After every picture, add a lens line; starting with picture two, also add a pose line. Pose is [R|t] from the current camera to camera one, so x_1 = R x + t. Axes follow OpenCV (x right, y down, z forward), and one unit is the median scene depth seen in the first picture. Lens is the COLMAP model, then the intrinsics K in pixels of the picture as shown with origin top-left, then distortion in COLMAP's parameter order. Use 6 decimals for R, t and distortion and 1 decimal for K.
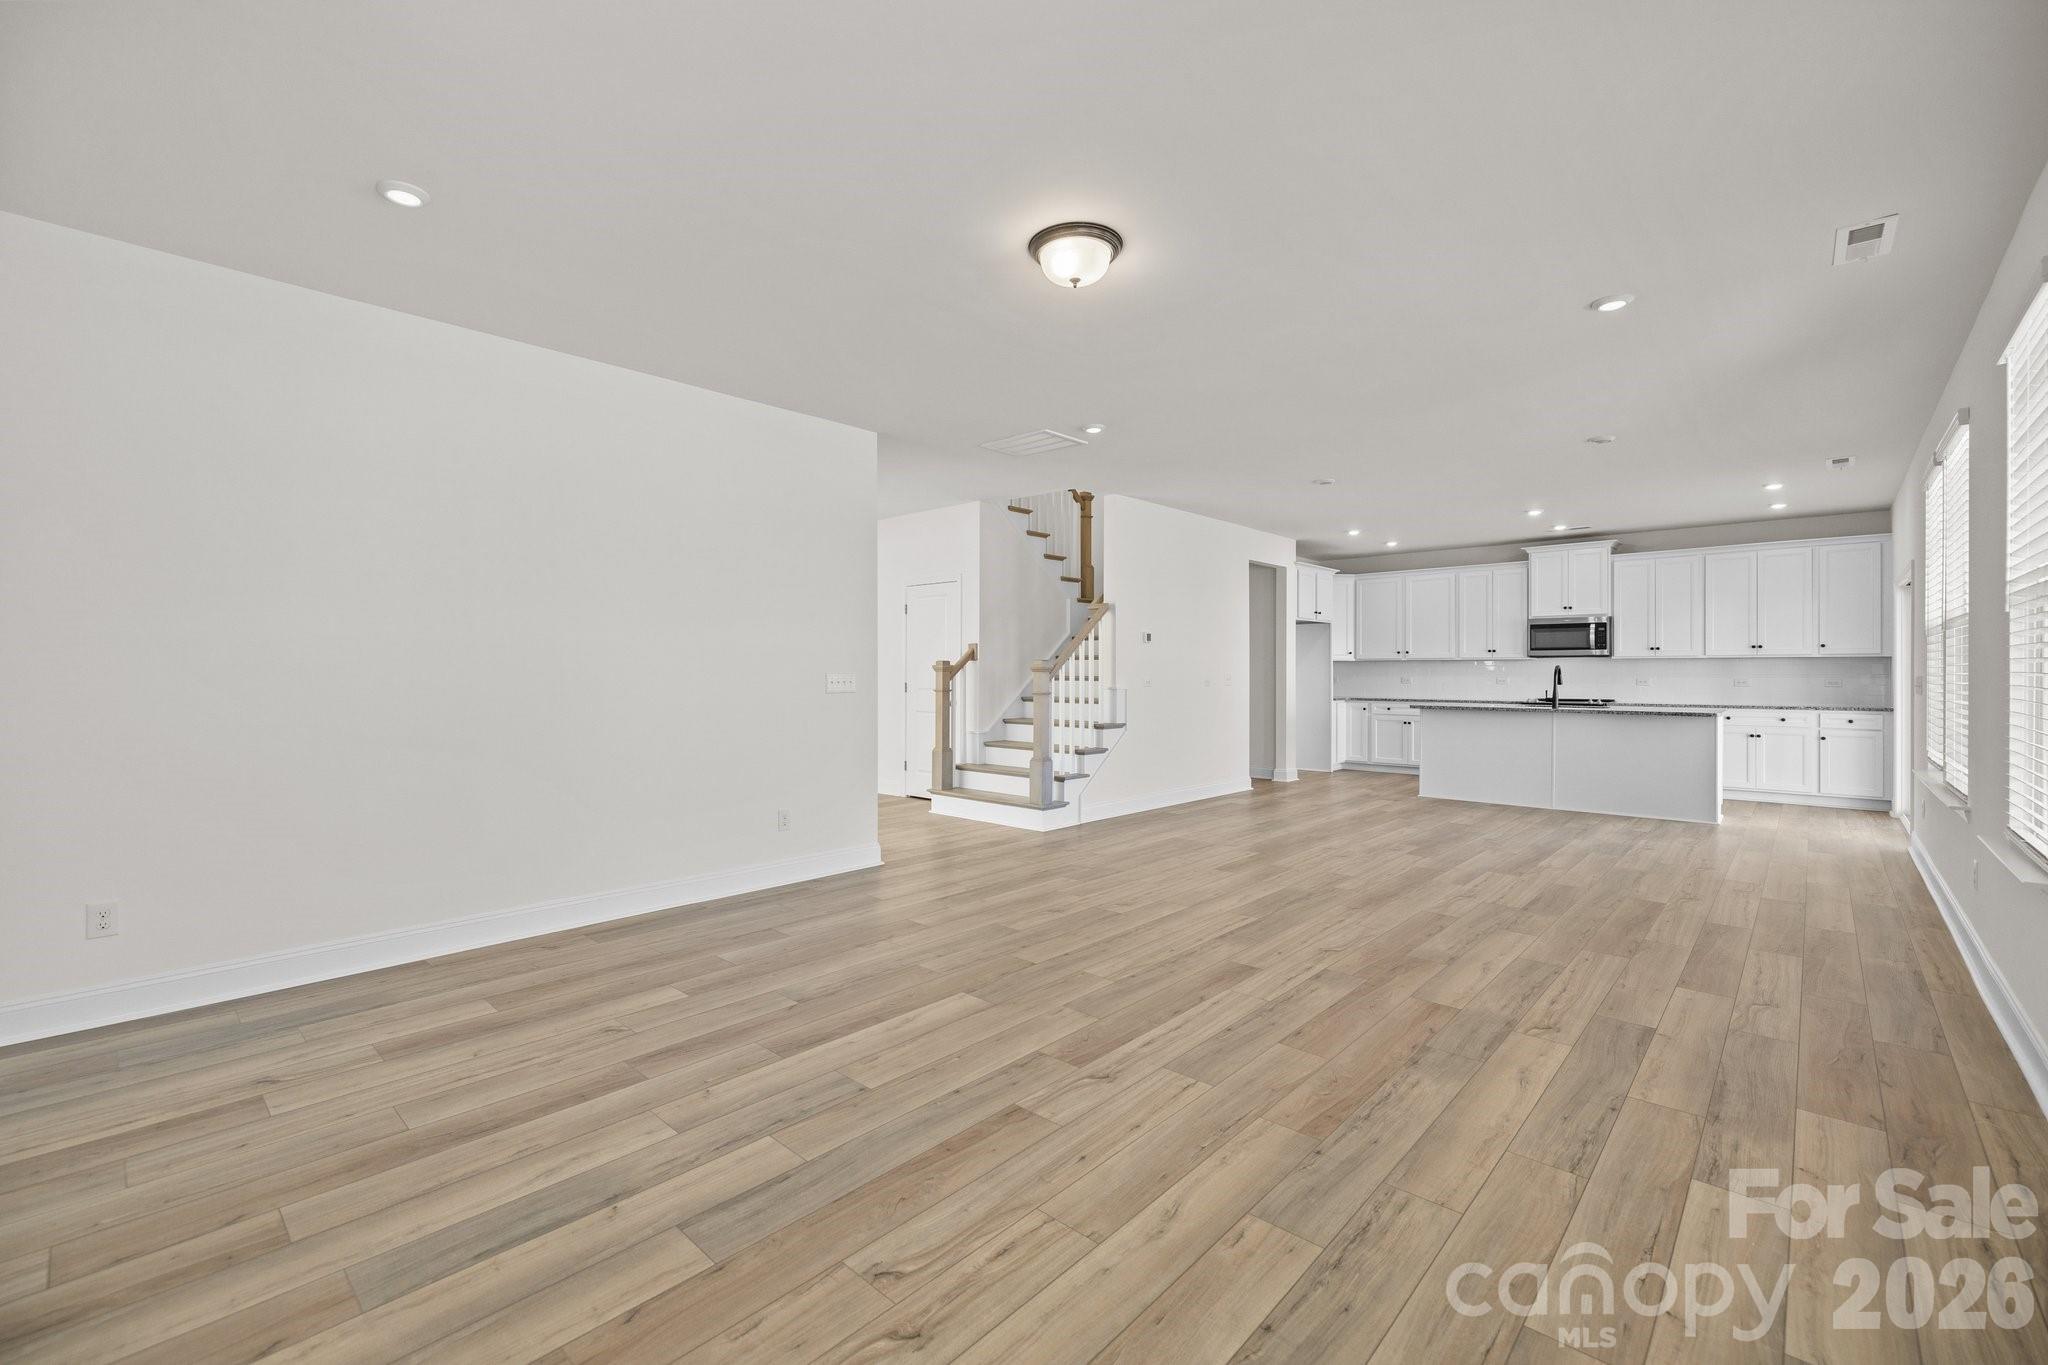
lens RADIAL K [[859.9, 0, 1009.9], [0, 859.9, 675.0], [0, 0, 1]] dist [0.000269, -0.000983]
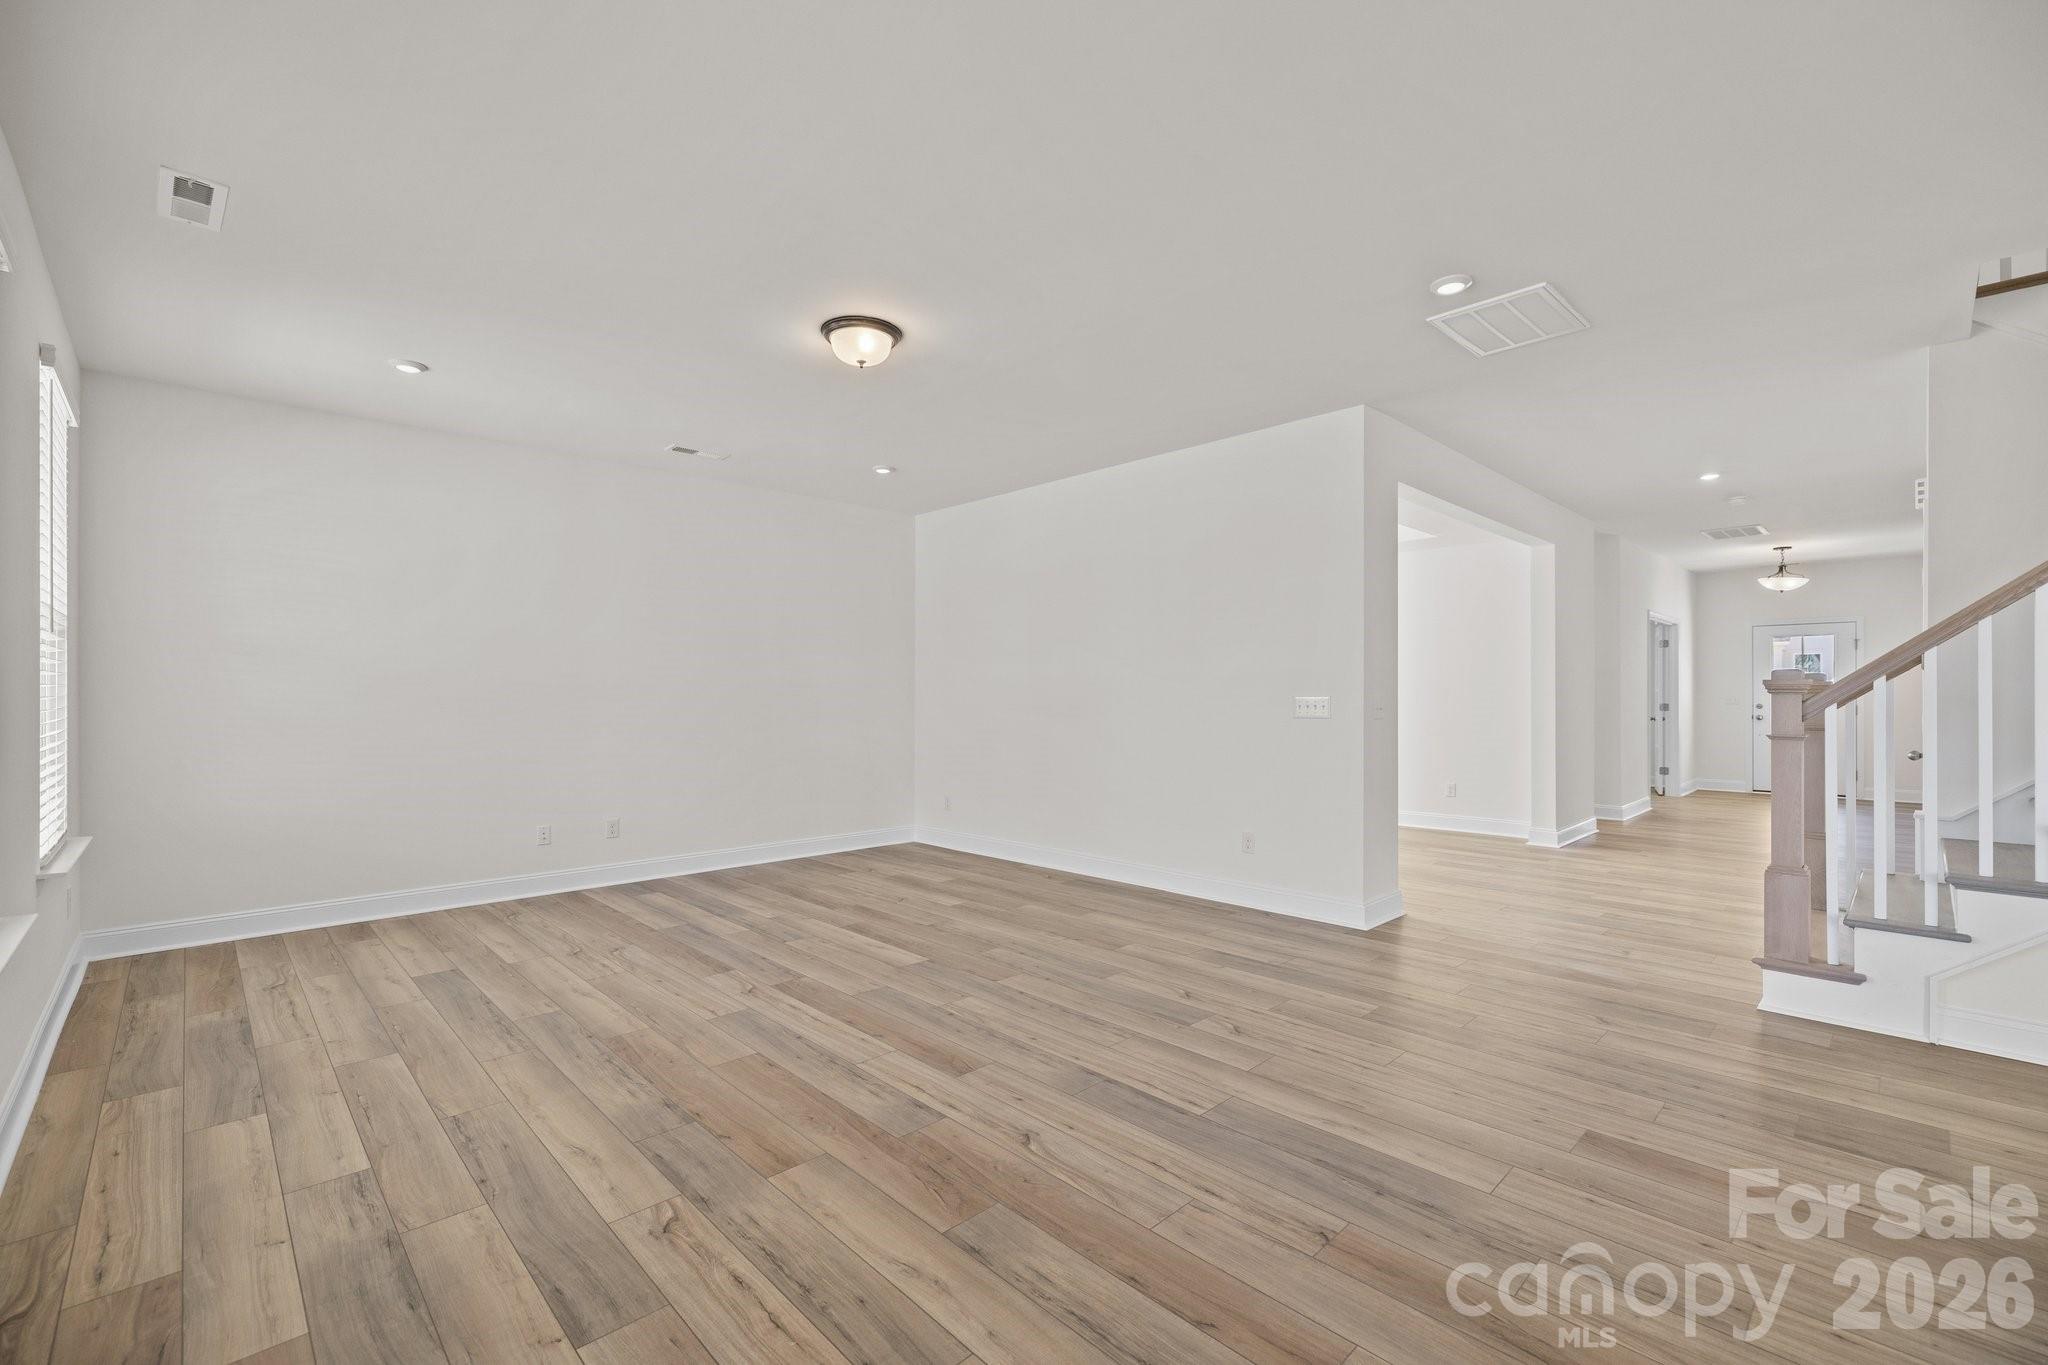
lens RADIAL K [[869.7, 0, 999.5], [0, 869.7, 693.5], [0, 0, 1]] dist [-0.002257, -0.000955]
pose [[-0.065862, -0.003467, -0.997823, 0.510648], [-0.002300, 0.999992, -0.003323, -0.000446], [0.997826, 0.002076, -0.065869, 0.518720]]
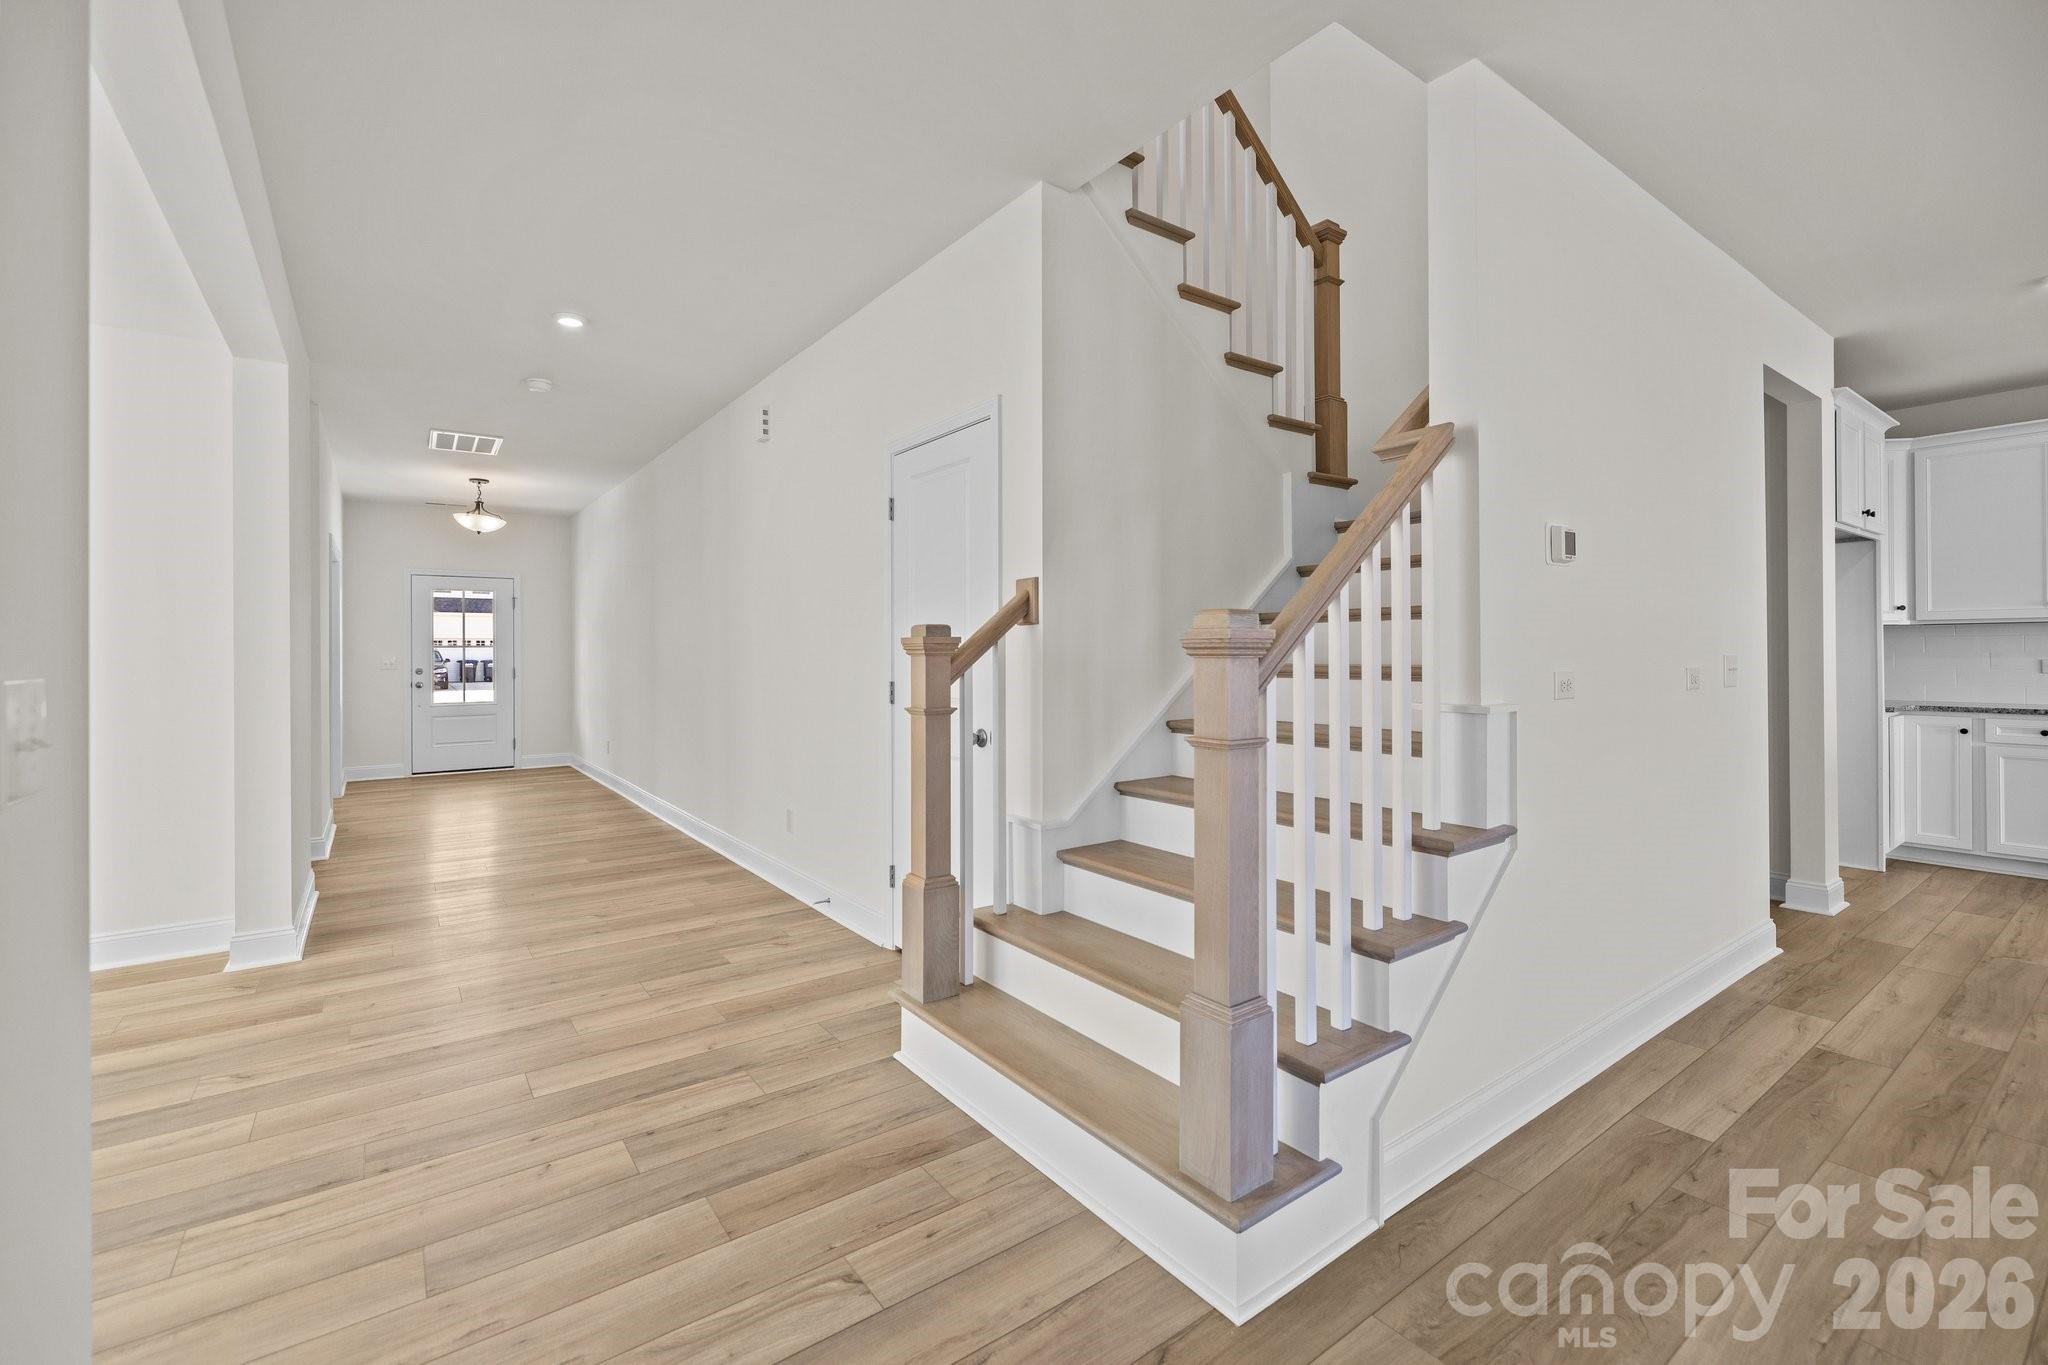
lens RADIAL K [[873.8, 0, 1004.1], [0, 873.8, 654.5], [0, 0, 1]] dist [0.000884, -0.000021]
pose [[0.980462, -0.006289, -0.196607, 0.020705], [0.006084, 0.999980, -0.001646, -0.003567], [0.196613, 0.000418, 0.980481, 0.660083]]
